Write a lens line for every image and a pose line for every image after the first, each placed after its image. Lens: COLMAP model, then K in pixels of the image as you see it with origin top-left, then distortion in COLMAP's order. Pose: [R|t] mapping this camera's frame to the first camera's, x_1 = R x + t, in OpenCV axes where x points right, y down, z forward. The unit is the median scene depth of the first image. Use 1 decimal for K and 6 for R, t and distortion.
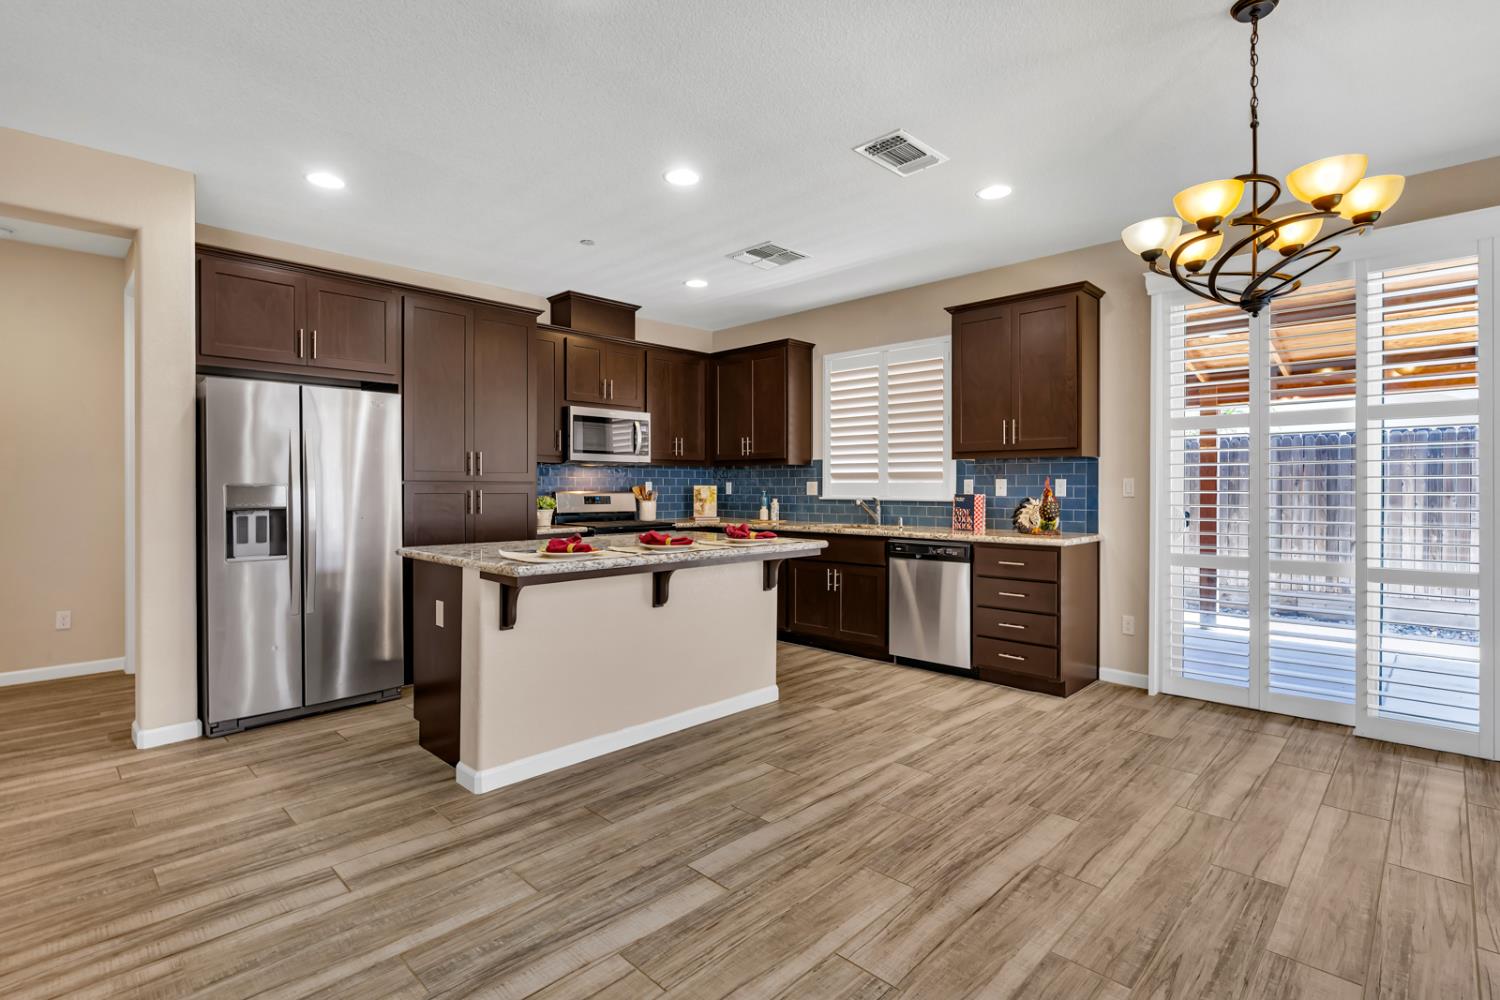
lens RADIAL K [[710.6, 0, 745.4], [0, 710.6, 507.7], [0, 0, 1]] dist [-0.001657, 0.001455]
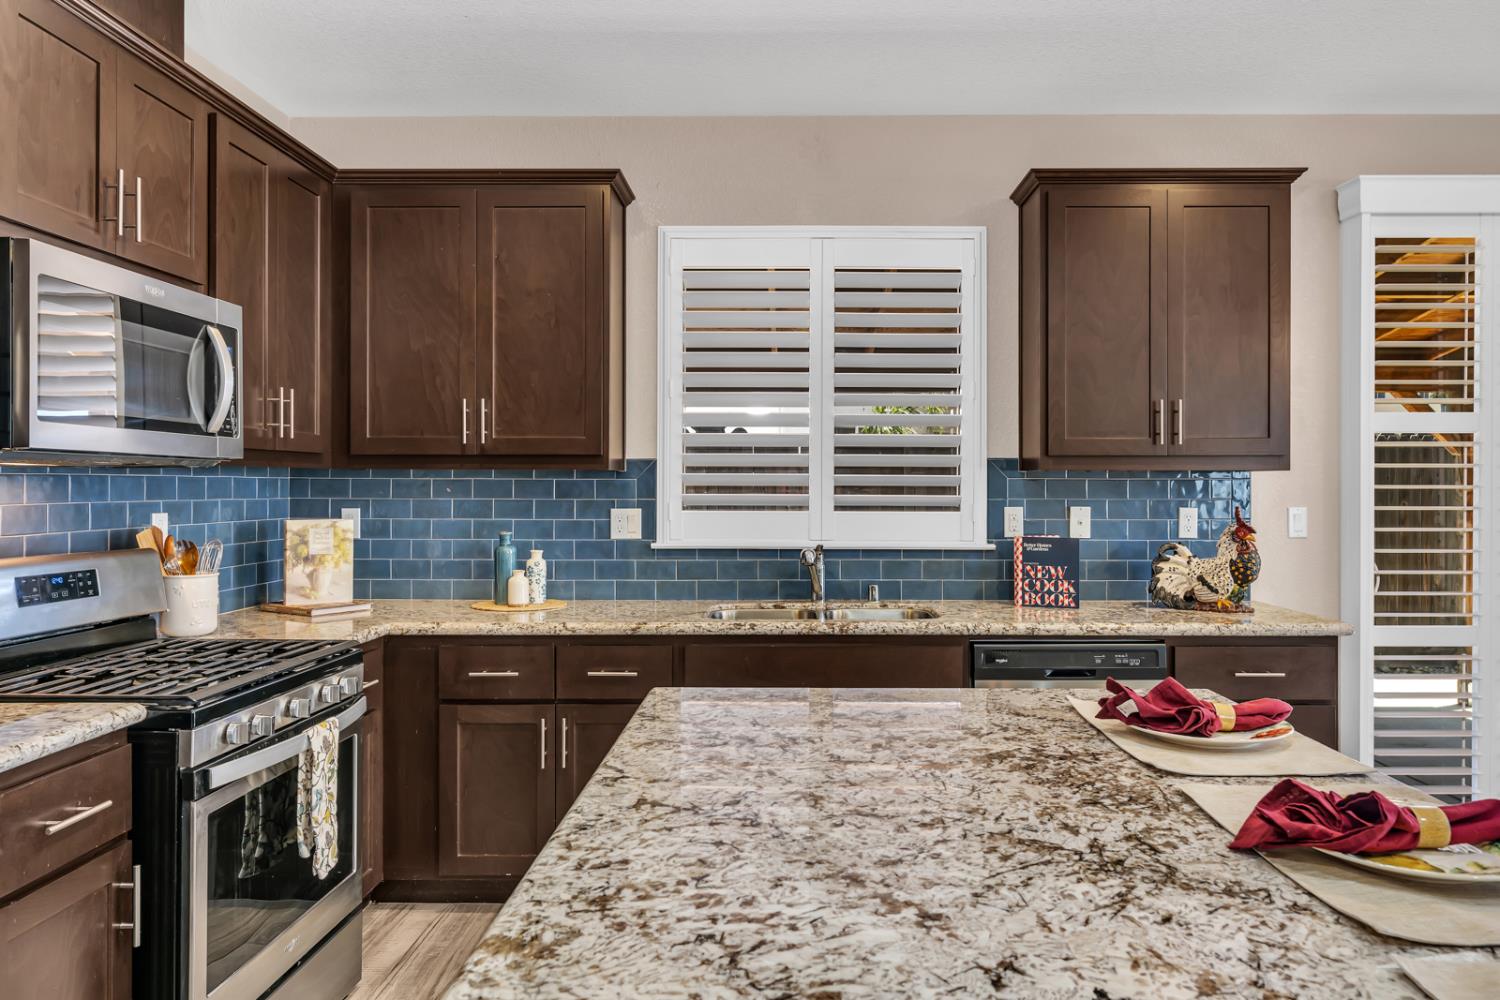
lens RADIAL K [[1023.6, 0, 782.4], [0, 1023.6, 482.1], [0, 0, 1]] dist [-0.008120, 0.007082]
pose [[0.713189, 0.001525, 0.700970, -0.377537], [0.020514, 0.999524, -0.023045, -0.049096], [-0.700671, 0.030815, 0.712818, 0.656412]]
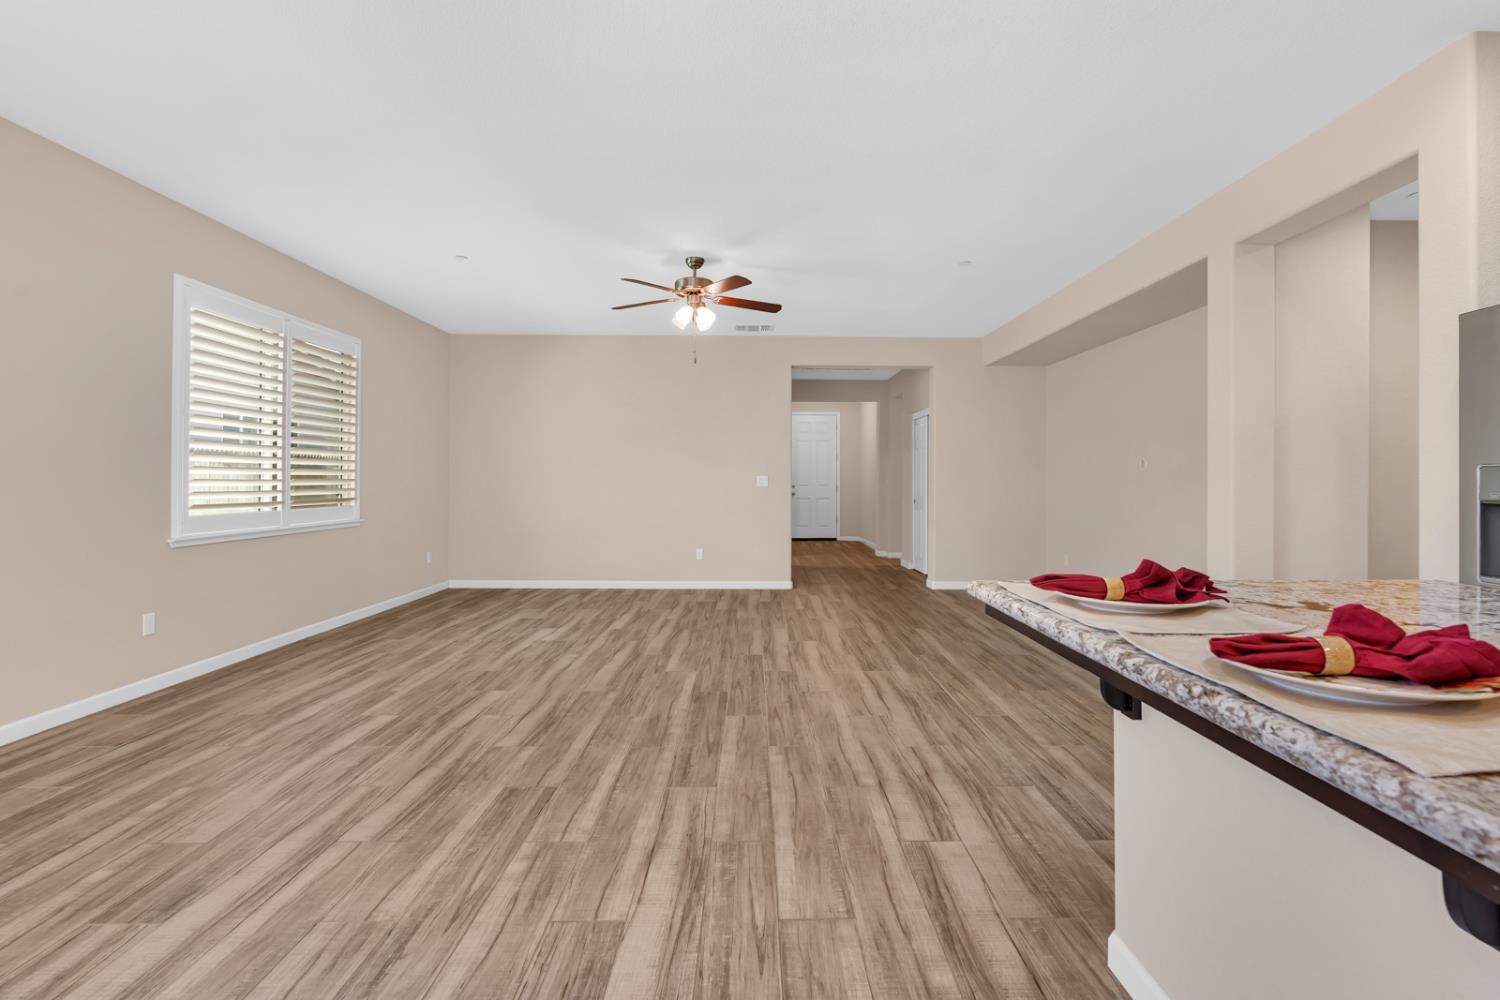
lens RADIAL K [[678.2, 0, 767.6], [0, 678.2, 471.8], [0, 0, 1]] dist [-0.010188, 0.004322]
pose [[-0.696496, -0.013701, -0.717430, 0.158935], [-0.024542, 0.999688, 0.004734, -0.010337], [0.717141, 0.020905, -0.696615, 0.750253]]
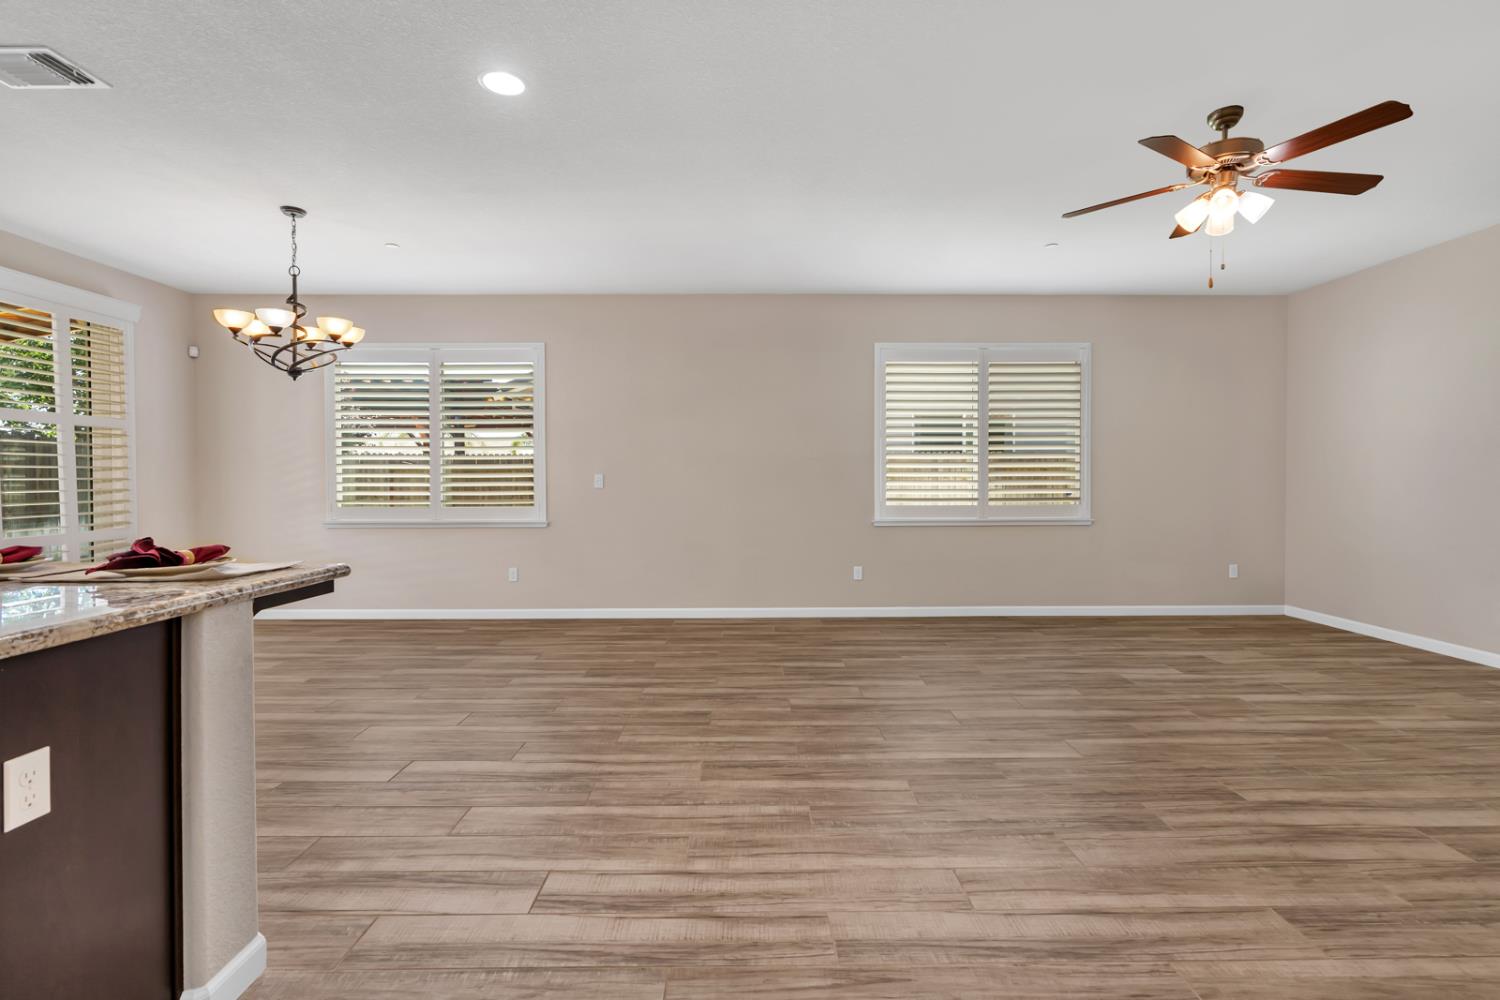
lens RADIAL K [[678.2, 0, 771.4], [0, 678.2, 472.8], [0, 0, 1]] dist [-0.010188, 0.004322]
pose [[-0.728725, 0.005971, 0.684780, -0.692070], [0.018359, 0.999773, 0.010820, -0.013039], [-0.684560, 0.020457, -0.728669, 0.706346]]
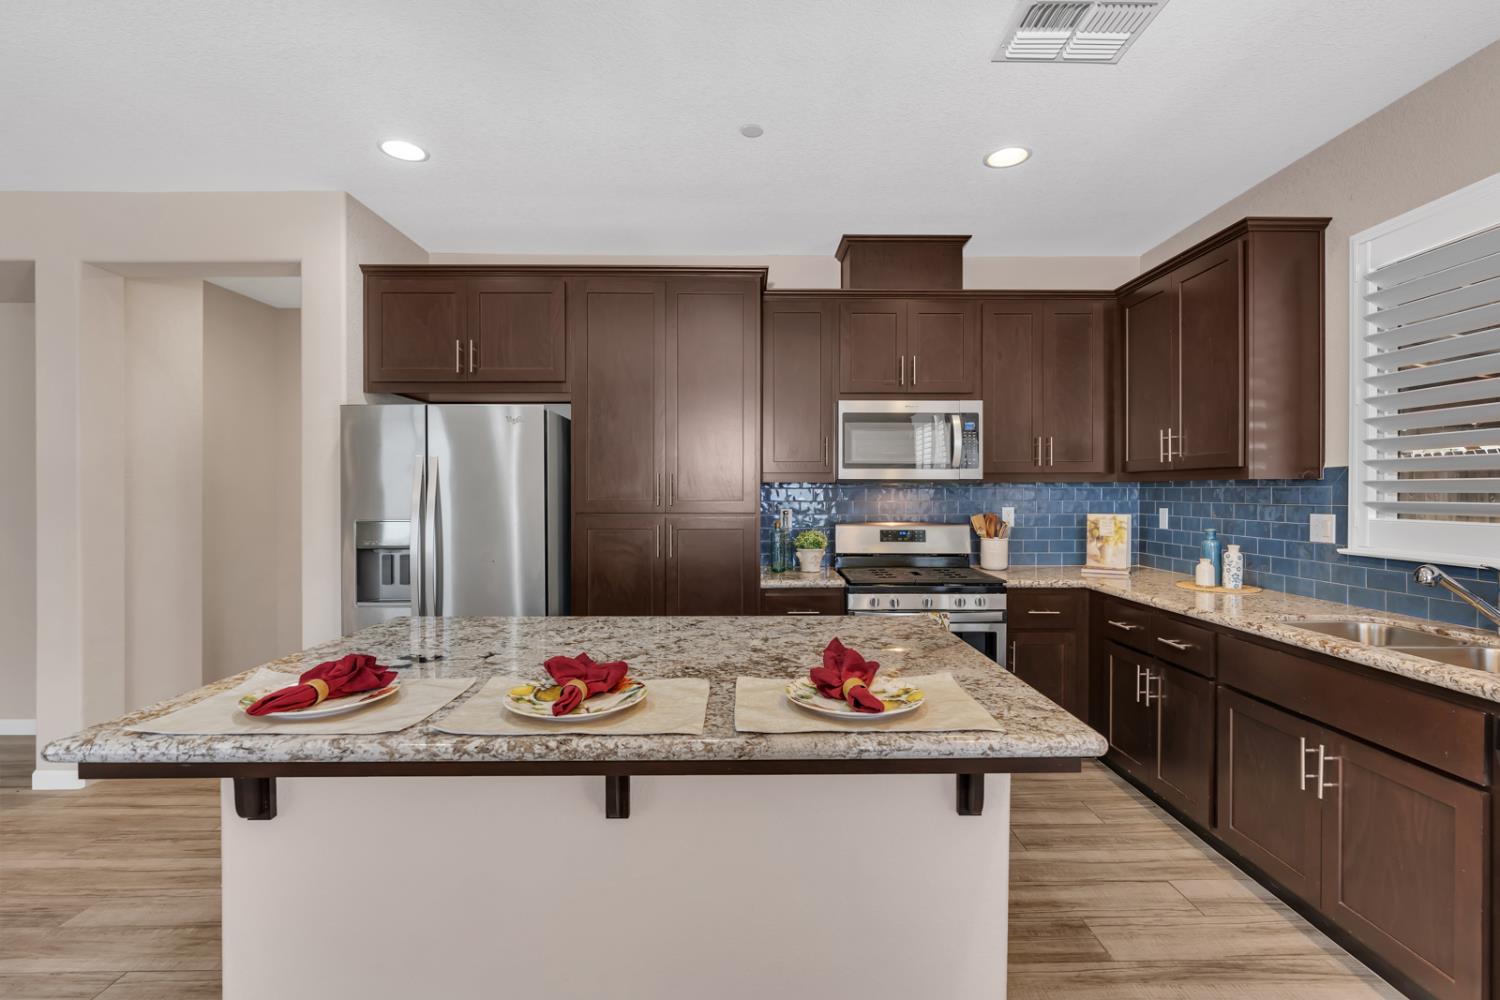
lens RADIAL K [[678.2, 0, 753.9], [0, 678.2, 497.8], [0, 0, 1]] dist [-0.010188, 0.004322]
pose [[0.715071, 0.003989, -0.699040, 0.184896], [-0.018963, 0.999726, -0.013692, -0.046141], [0.698794, 0.023047, 0.714952, 0.574759]]
